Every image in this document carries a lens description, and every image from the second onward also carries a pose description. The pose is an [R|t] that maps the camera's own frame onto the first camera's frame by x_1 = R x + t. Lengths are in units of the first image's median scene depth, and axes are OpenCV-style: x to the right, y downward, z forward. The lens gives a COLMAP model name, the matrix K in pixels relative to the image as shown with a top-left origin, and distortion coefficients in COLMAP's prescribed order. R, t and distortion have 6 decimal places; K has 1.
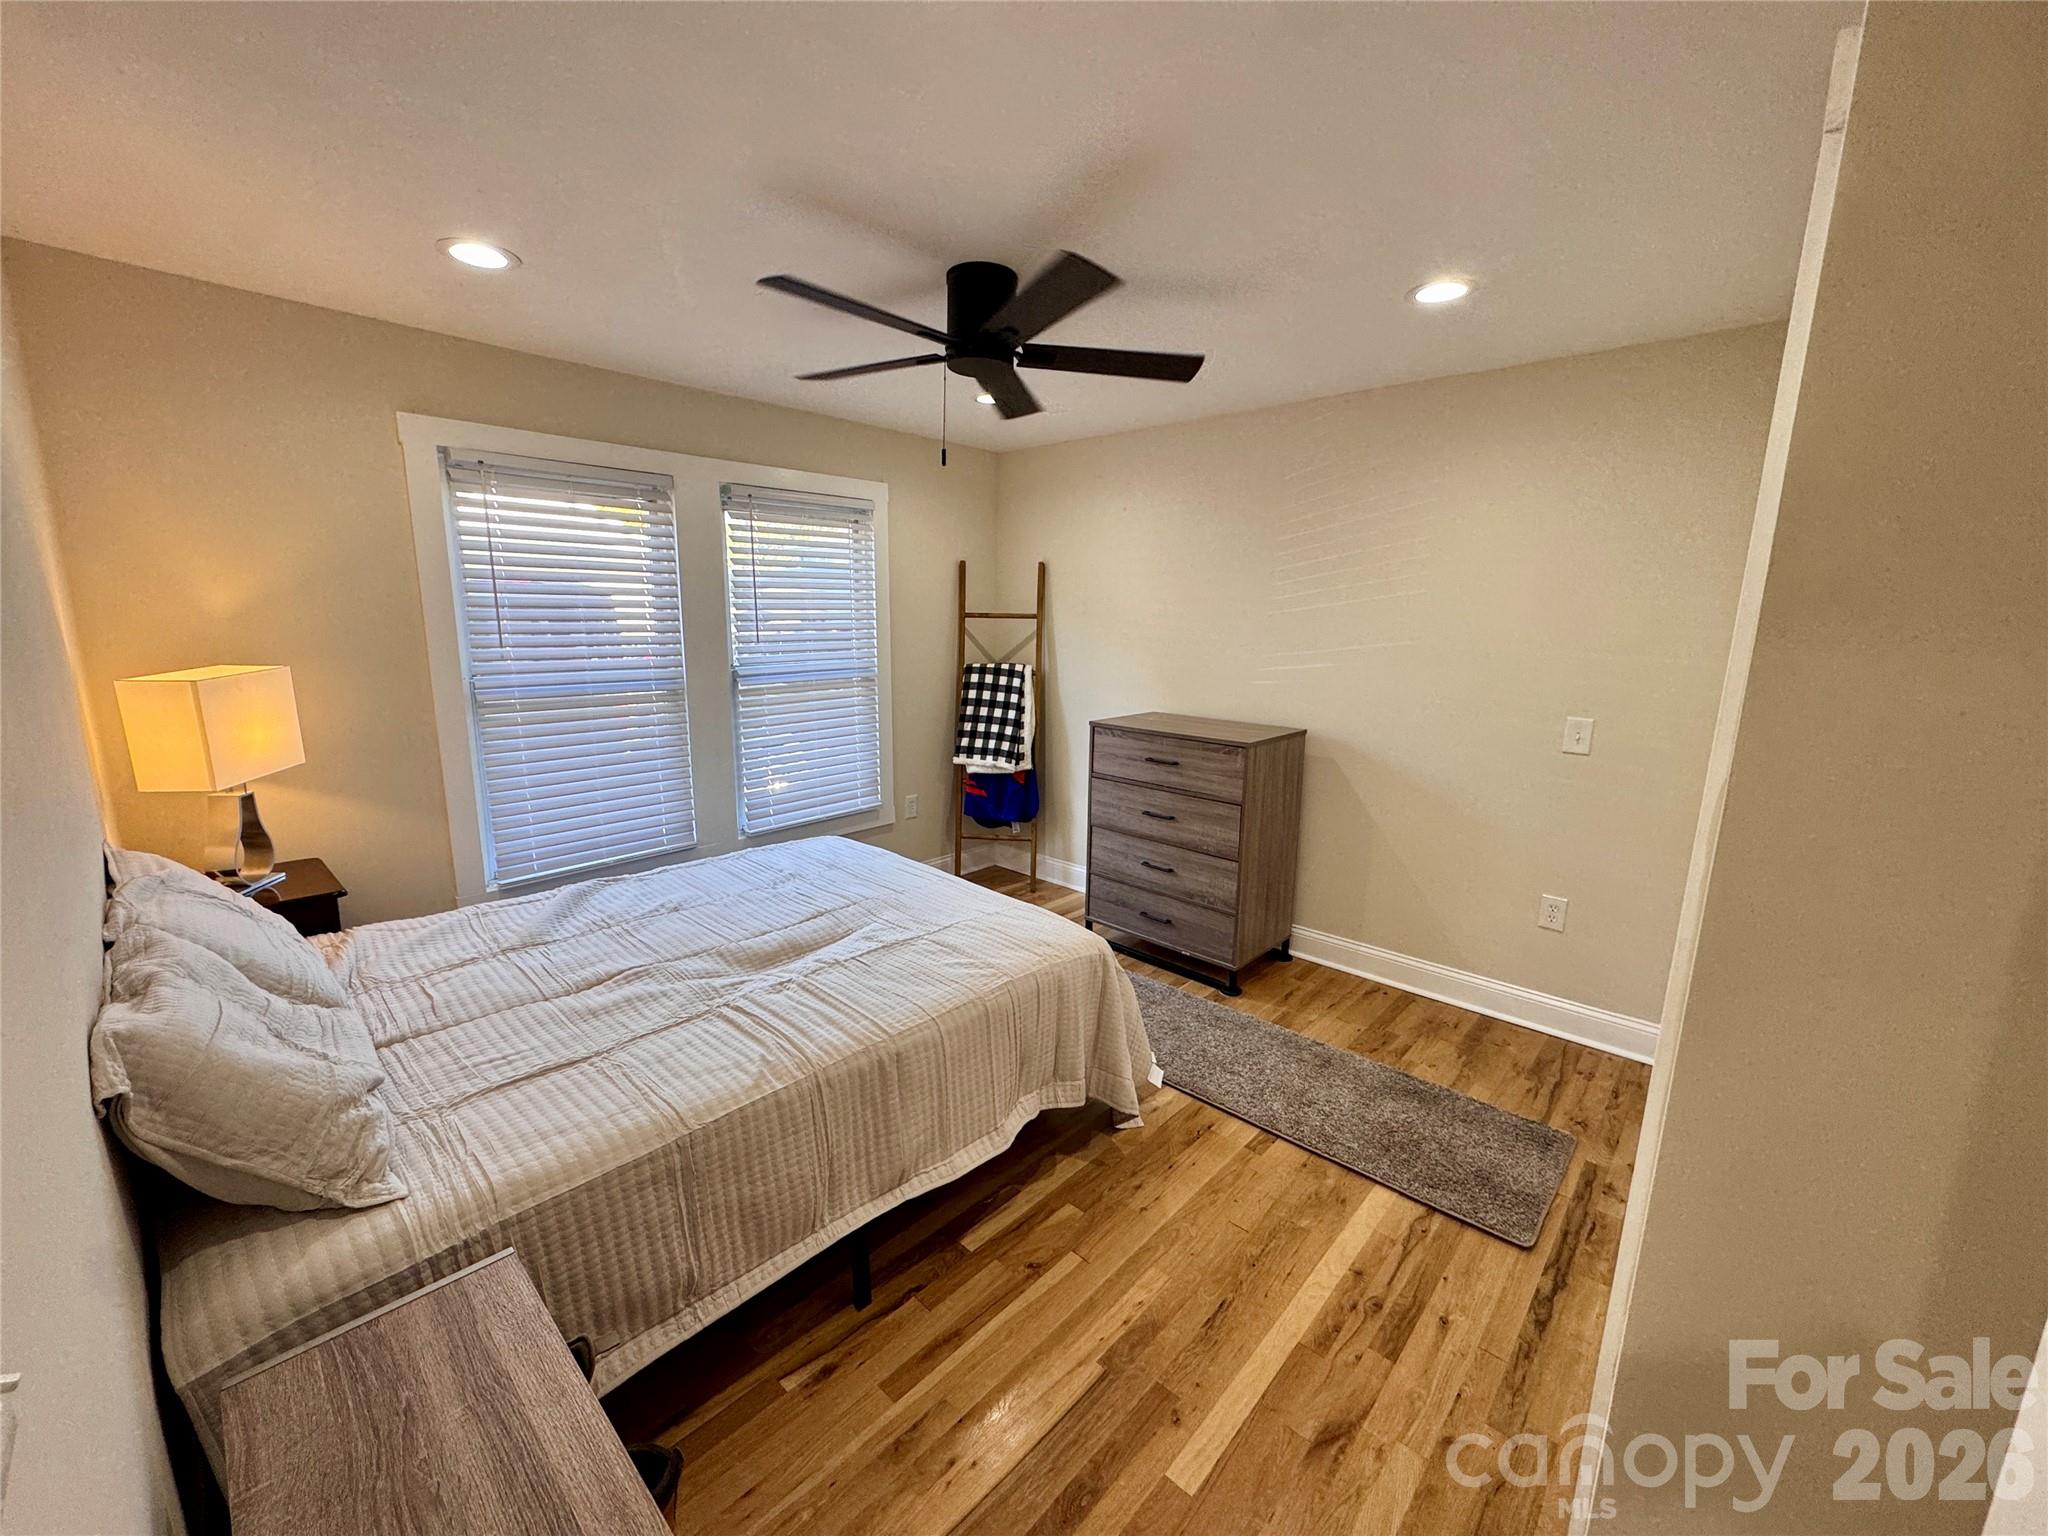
lens RADIAL K [[824.7, 0, 1024.0], [0, 824.7, 768.0], [0, 0, 1]] dist [-0.006849, -0.000141]
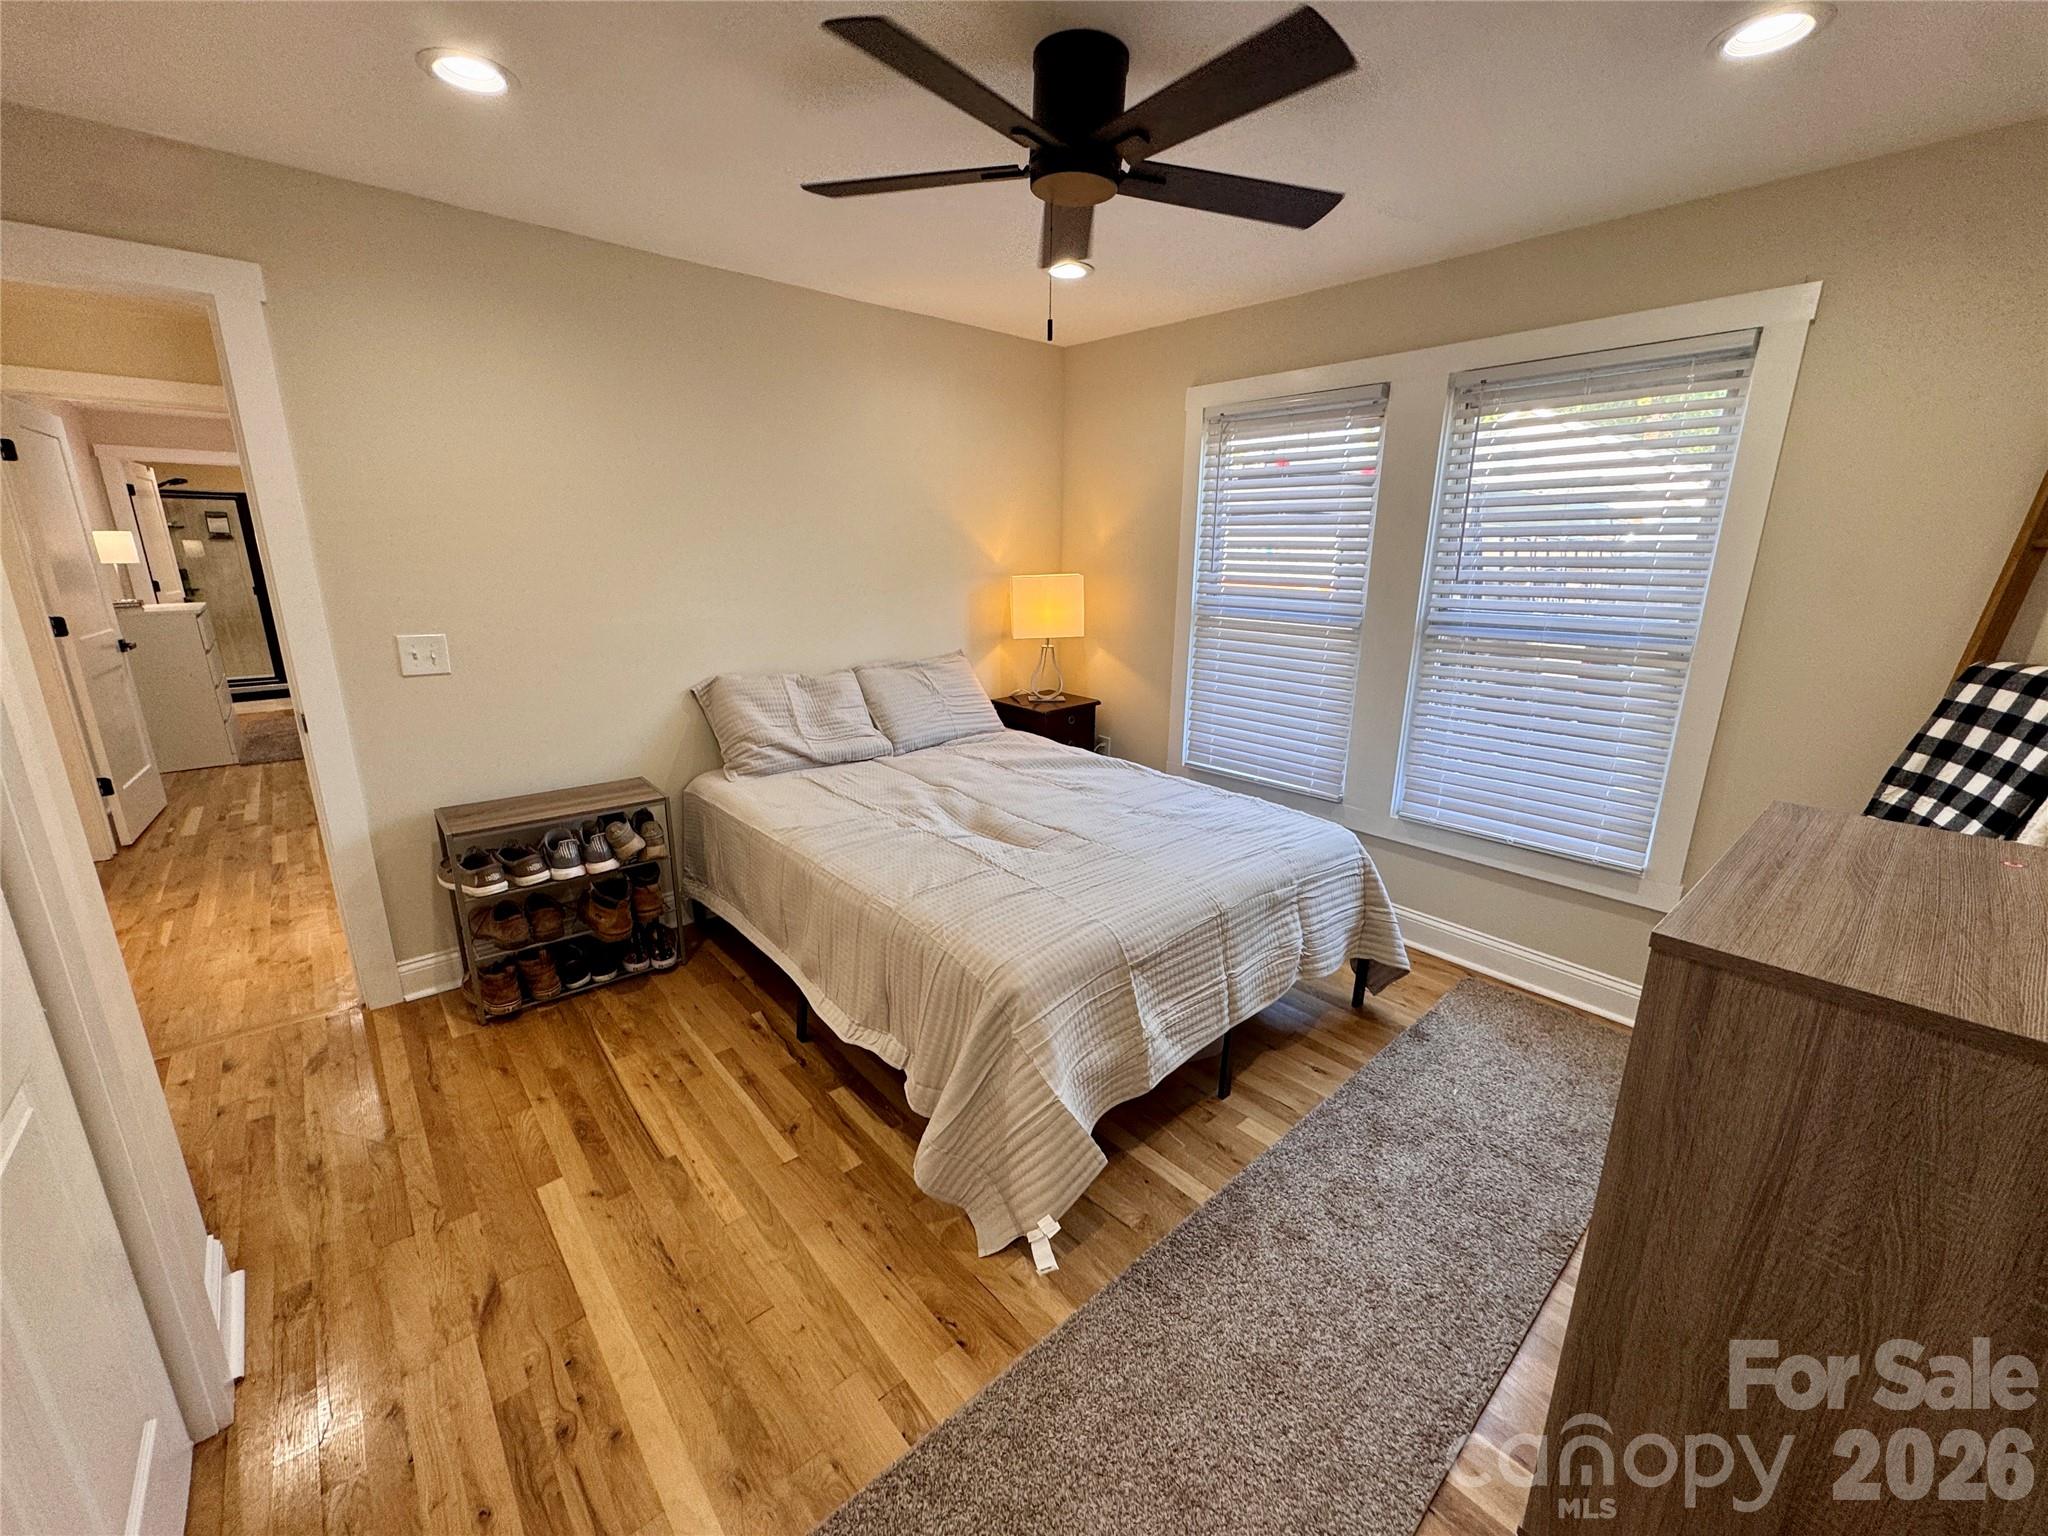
lens RADIAL K [[829.5, 0, 1024.0], [0, 829.5, 768.0], [0, 0, 1]] dist [-0.003299, -0.000810]
pose [[-0.117101, 0.235384, -0.964822, 0.827470], [-0.201514, 0.945665, 0.255168, -0.166675], [0.972461, 0.224306, -0.063305, 1.132624]]
